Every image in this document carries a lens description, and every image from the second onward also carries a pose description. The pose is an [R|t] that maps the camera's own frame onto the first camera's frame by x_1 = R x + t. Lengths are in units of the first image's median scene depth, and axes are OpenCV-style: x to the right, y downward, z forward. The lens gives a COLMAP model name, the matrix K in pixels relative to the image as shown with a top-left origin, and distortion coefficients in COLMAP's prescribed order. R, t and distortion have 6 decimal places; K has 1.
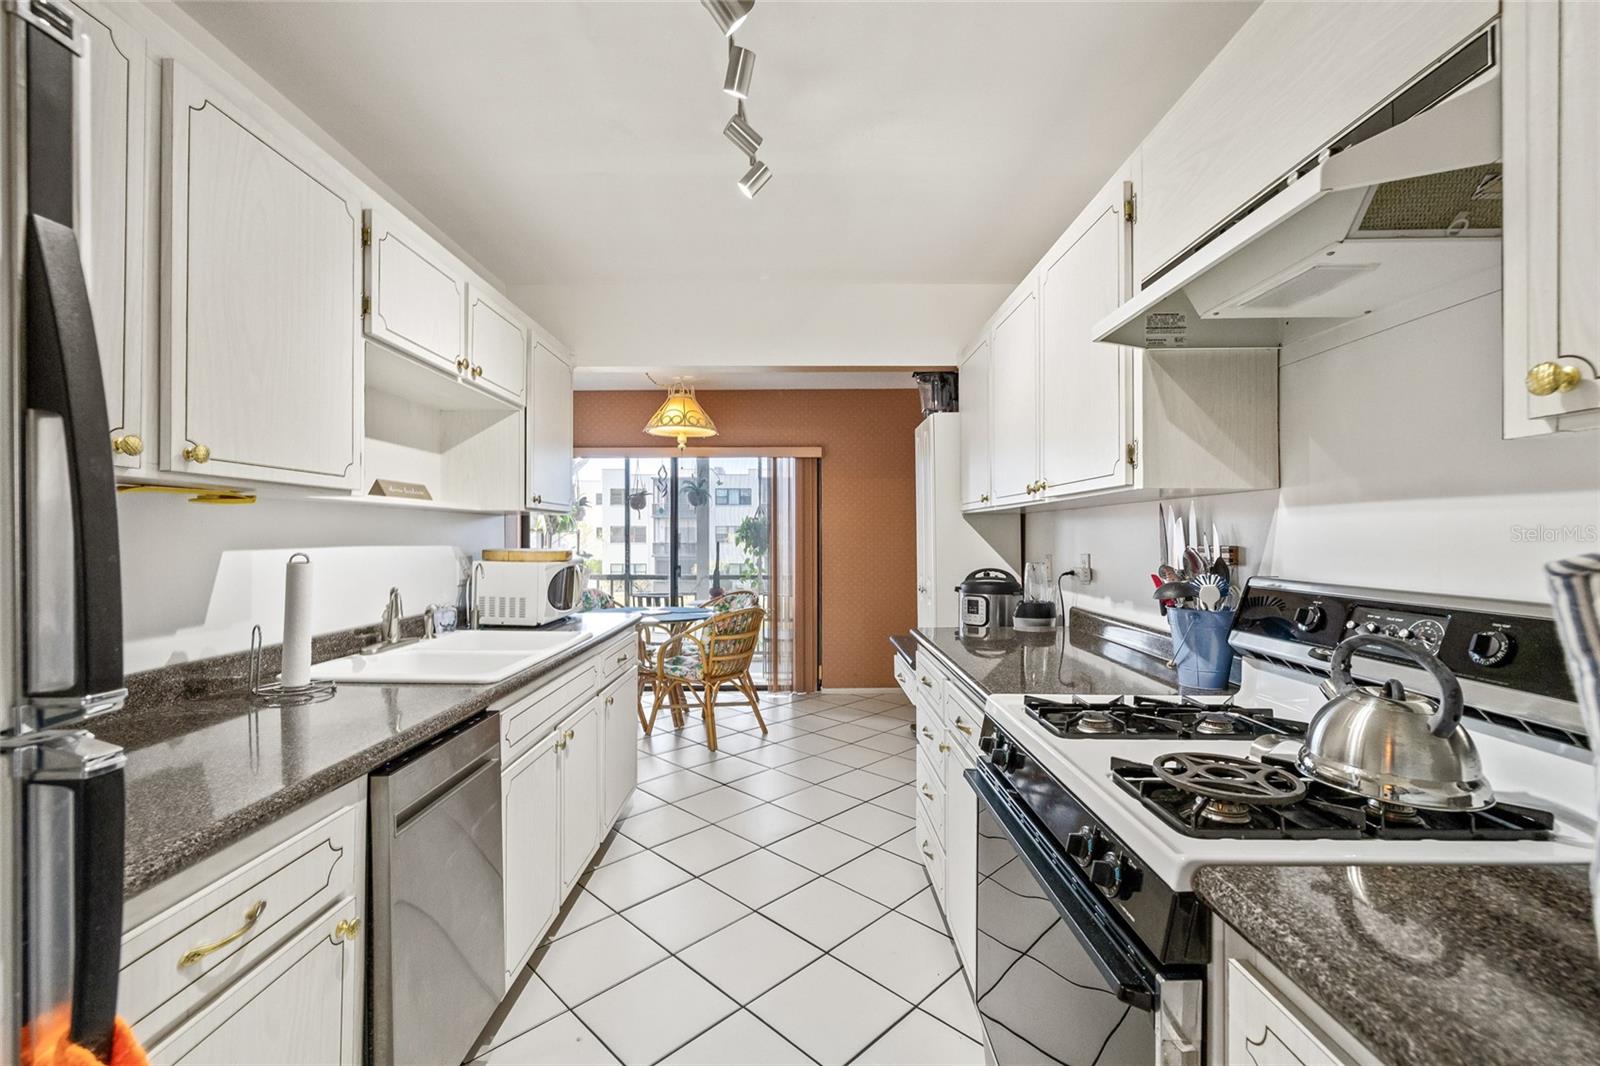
lens RADIAL K [[676.4, 0, 800.0], [0, 676.4, 533.0], [0, 0, 1]] dist [-0.000480, -0.000074]
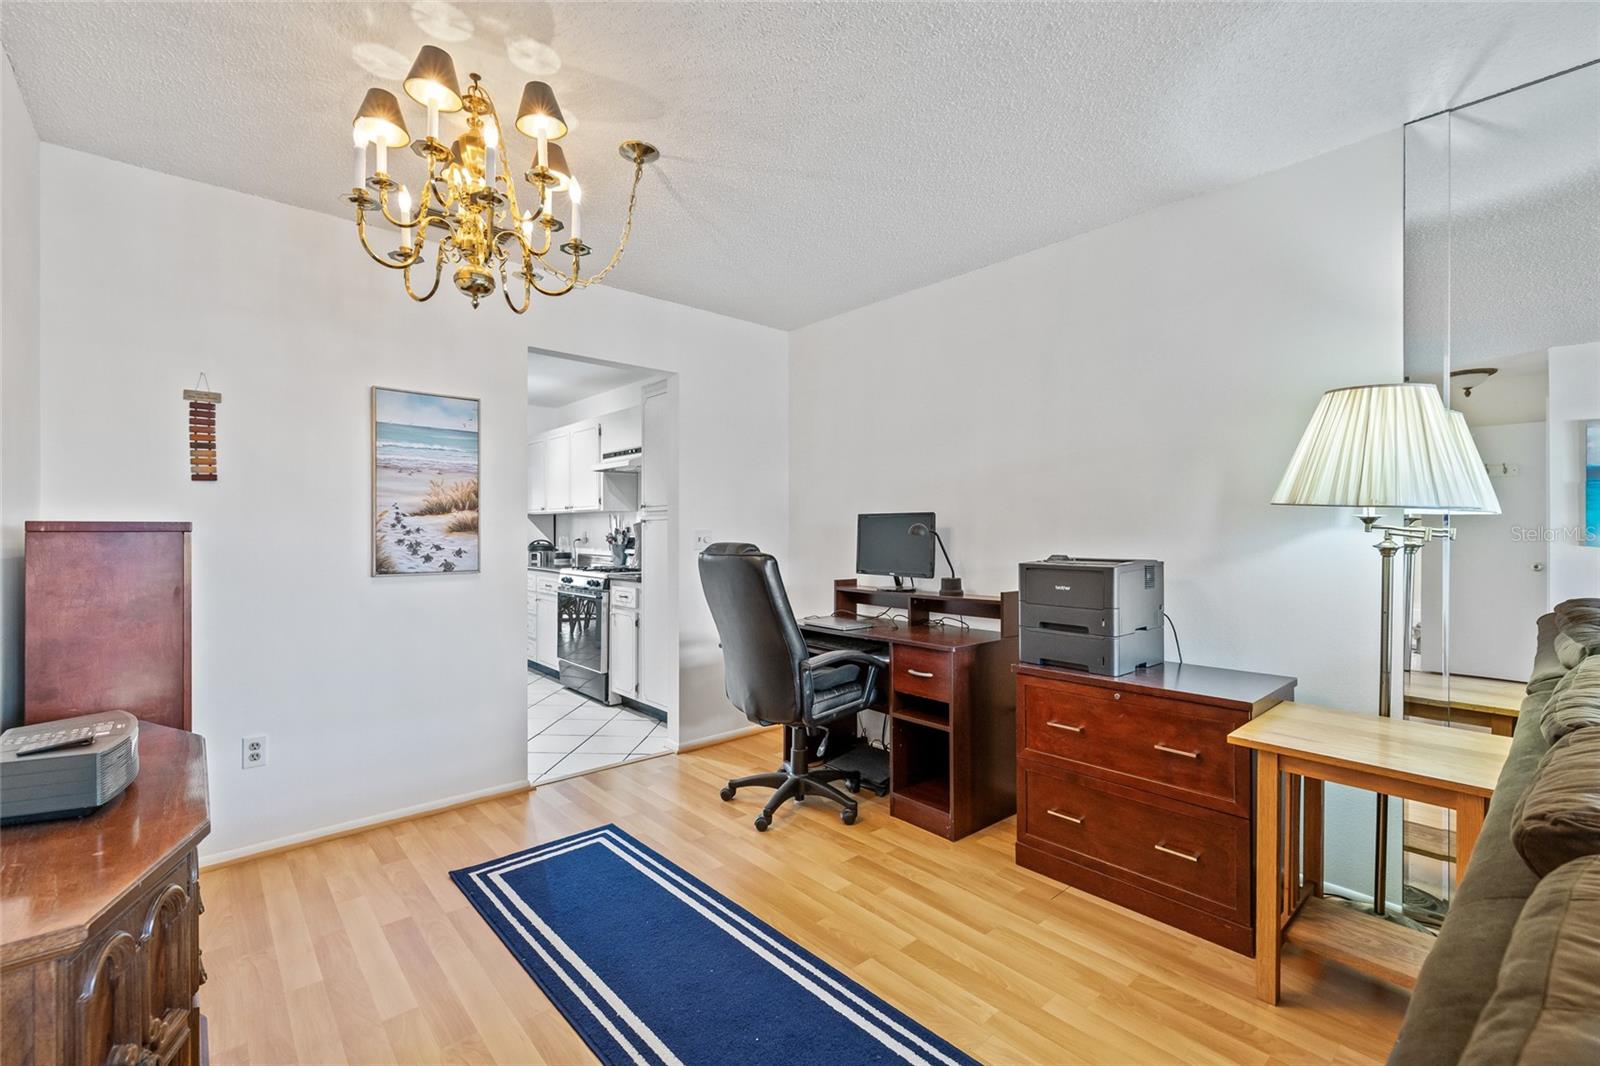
lens RADIAL K [[676.4, 0, 800.0], [0, 676.4, 533.0], [0, 0, 1]] dist [-0.000480, -0.000074]
pose [[0.740046, 0.004490, 0.672542, -0.662671], [-0.006963, 0.999975, 0.000986, 0.025234], [-0.672521, -0.005412, 0.740059, -1.378333]]
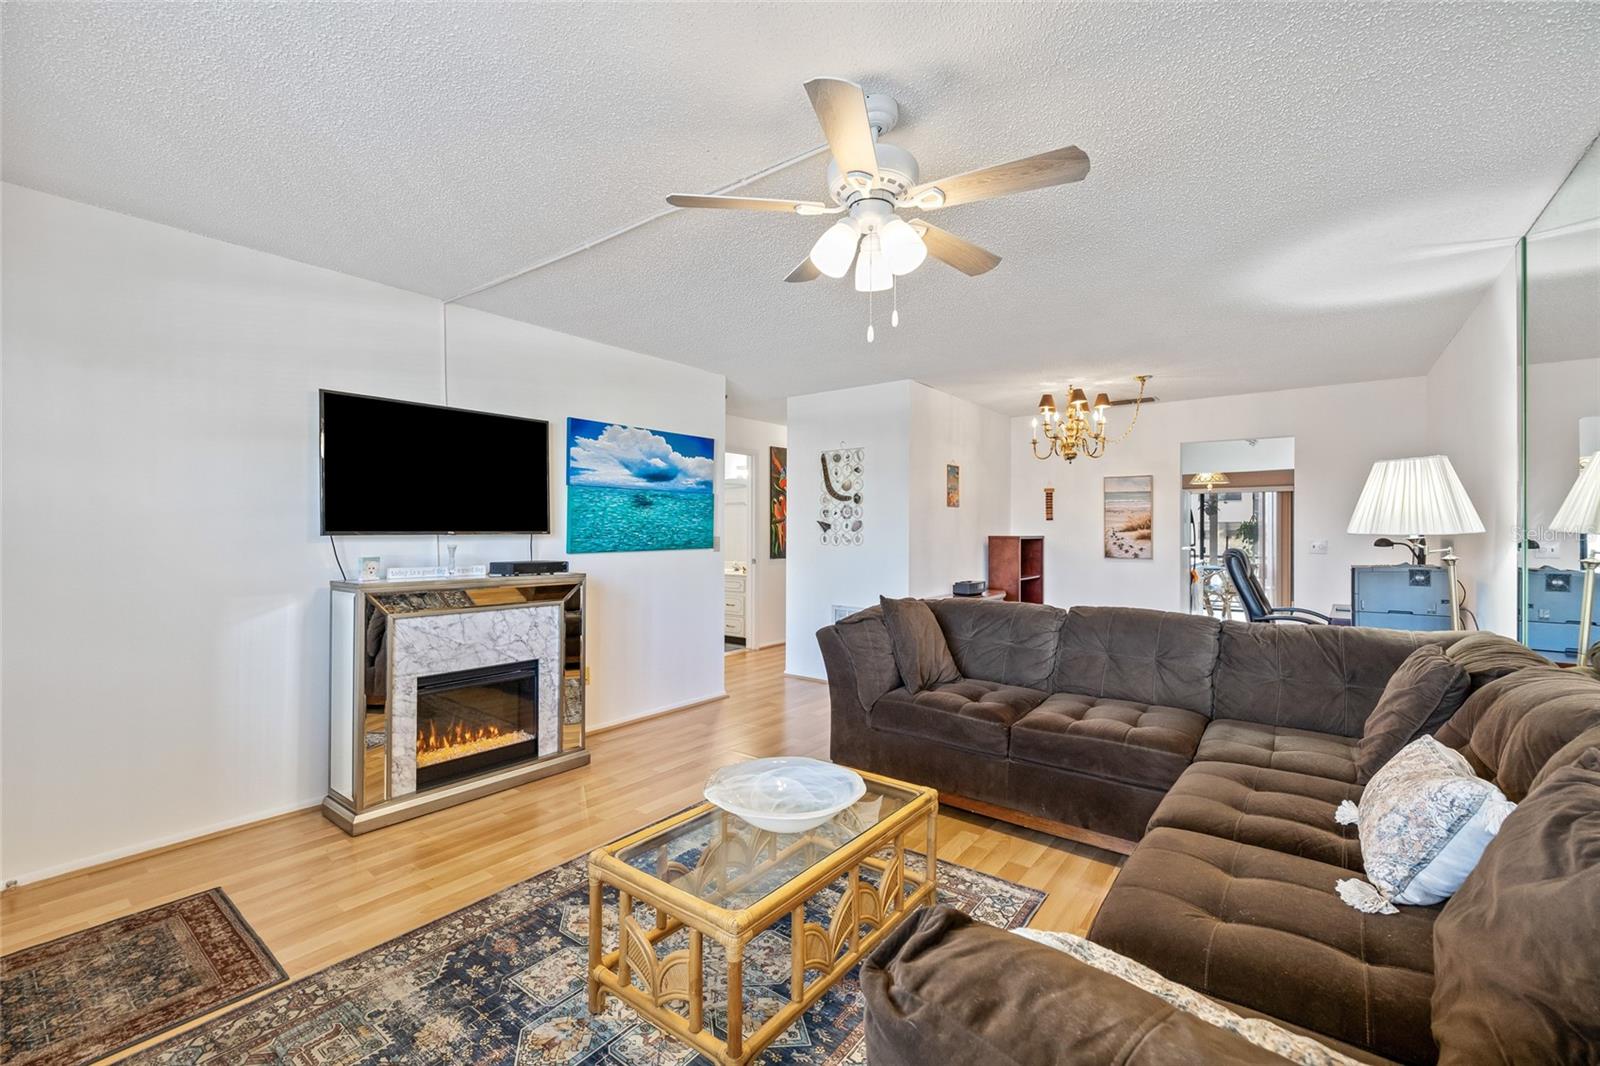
lens RADIAL K [[676.4, 0, 800.0], [0, 676.4, 533.0], [0, 0, 1]] dist [-0.000480, -0.000074]
pose [[0.791684, 0.010386, -0.610842, 0.189955], [-0.006101, 0.999940, 0.009095, -0.009112], [0.610900, -0.003473, 0.791700, -2.807382]]
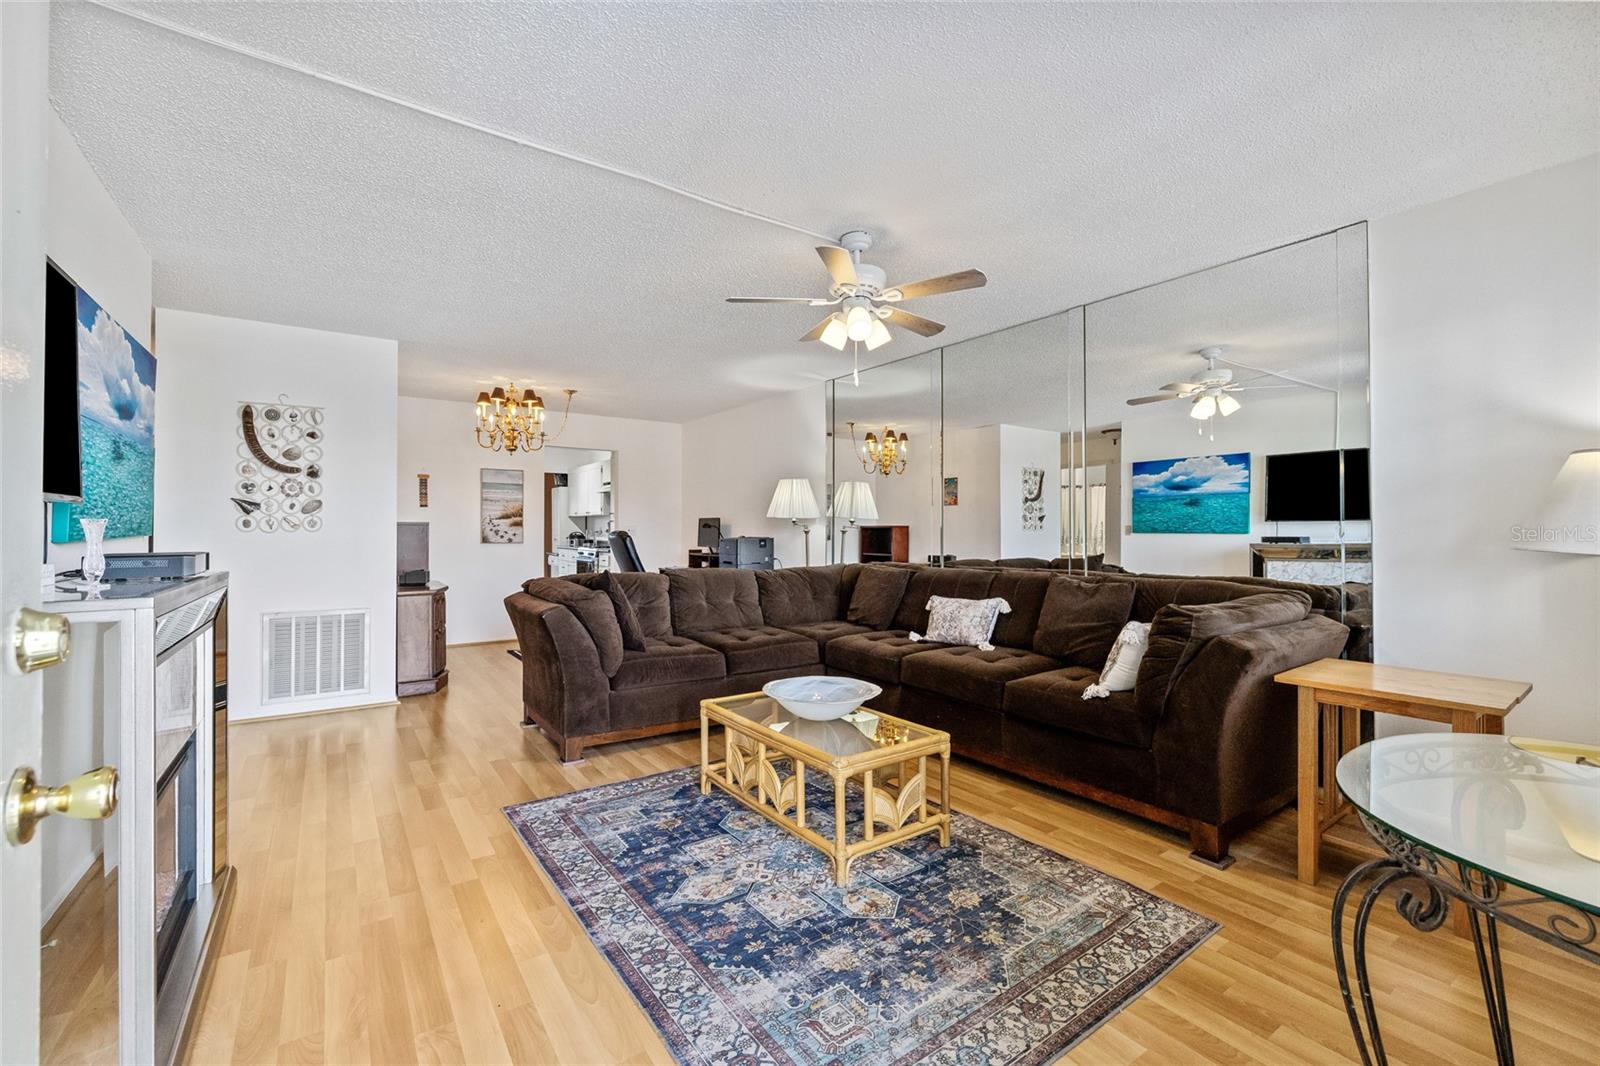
lens RADIAL K [[676.4, 0, 800.0], [0, 676.4, 533.0], [0, 0, 1]] dist [-0.000480, -0.000074]
pose [[0.817966, 0.004194, 0.575251, -0.953620], [-0.008642, 0.999950, 0.004998, 0.033338], [-0.575201, -0.009060, 0.817962, -3.065052]]
